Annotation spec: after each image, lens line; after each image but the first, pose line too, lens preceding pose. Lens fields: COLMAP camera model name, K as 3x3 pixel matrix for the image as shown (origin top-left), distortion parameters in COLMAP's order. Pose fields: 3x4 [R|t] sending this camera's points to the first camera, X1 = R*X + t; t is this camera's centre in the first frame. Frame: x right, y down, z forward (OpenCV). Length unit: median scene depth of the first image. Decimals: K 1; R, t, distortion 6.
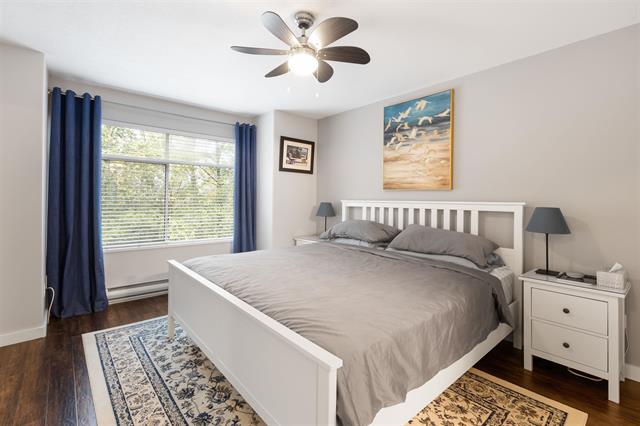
lens RADIAL K [[286.1, 0, 322.3], [0, 286.1, 197.9], [0, 0, 1]] dist [-0.002076, -0.000834]
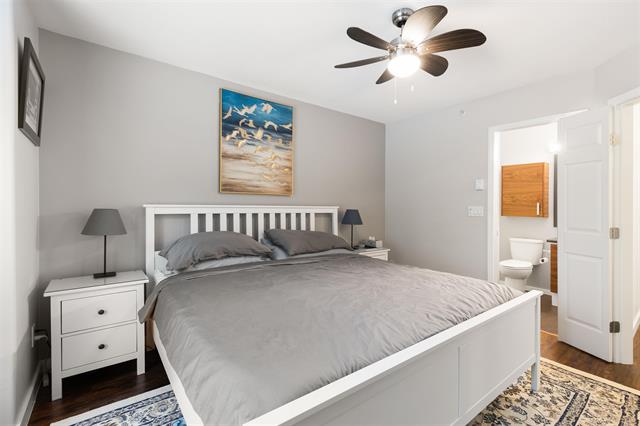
lens RADIAL K [[299.3, 0, 321.7], [0, 299.3, 202.4], [0, 0, 1]] dist [0.025812, 0.000038]
pose [[0.077554, 0.000074, 0.996988, -0.171788], [-0.016702, 0.999860, 0.001225, -0.001124], [-0.996848, -0.016747, 0.077545, 0.185181]]
